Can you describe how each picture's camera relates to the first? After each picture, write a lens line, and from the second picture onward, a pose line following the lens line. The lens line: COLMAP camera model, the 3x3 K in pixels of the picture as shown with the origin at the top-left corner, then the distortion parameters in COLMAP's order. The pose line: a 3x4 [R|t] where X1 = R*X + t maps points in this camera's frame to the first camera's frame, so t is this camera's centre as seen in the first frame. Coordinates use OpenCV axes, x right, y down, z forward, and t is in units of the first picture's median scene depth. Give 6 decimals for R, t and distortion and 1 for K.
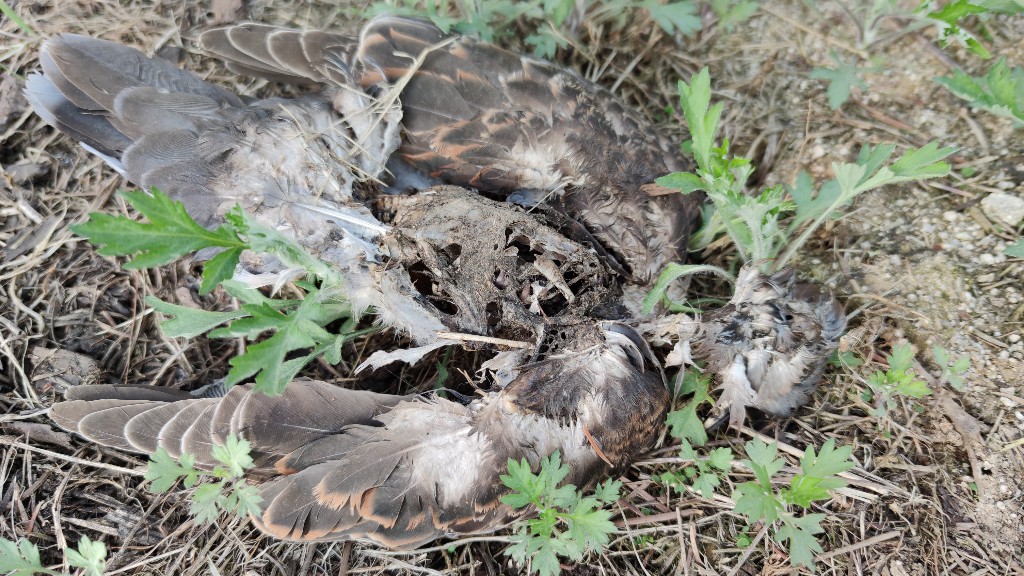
lens RADIAL K [[734.0, 0, 512.0], [0, 734.0, 288.0], [0, 0, 1]] dist [0.043564, -0.088858]
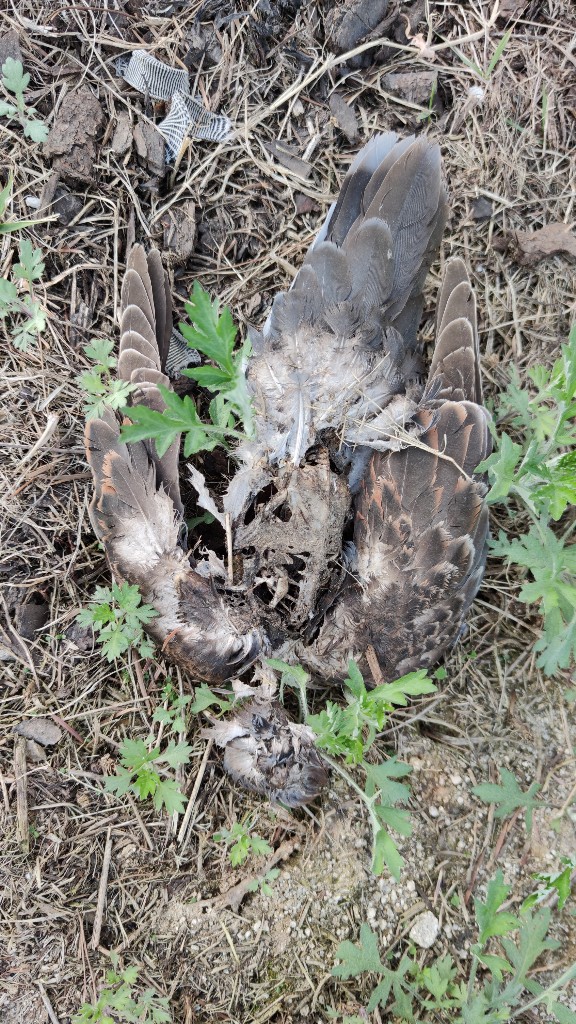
lens RADIAL K [[734.0, 0, 288.0], [0, 734.0, 512.0], [0, 0, 1]] dist [0.043564, -0.088858]
pose [[0.173516, 0.984785, -0.009471, -0.070839], [-0.941073, 0.168634, 0.293163, -0.436625], [0.290300, -0.041955, 0.956016, -0.280978]]
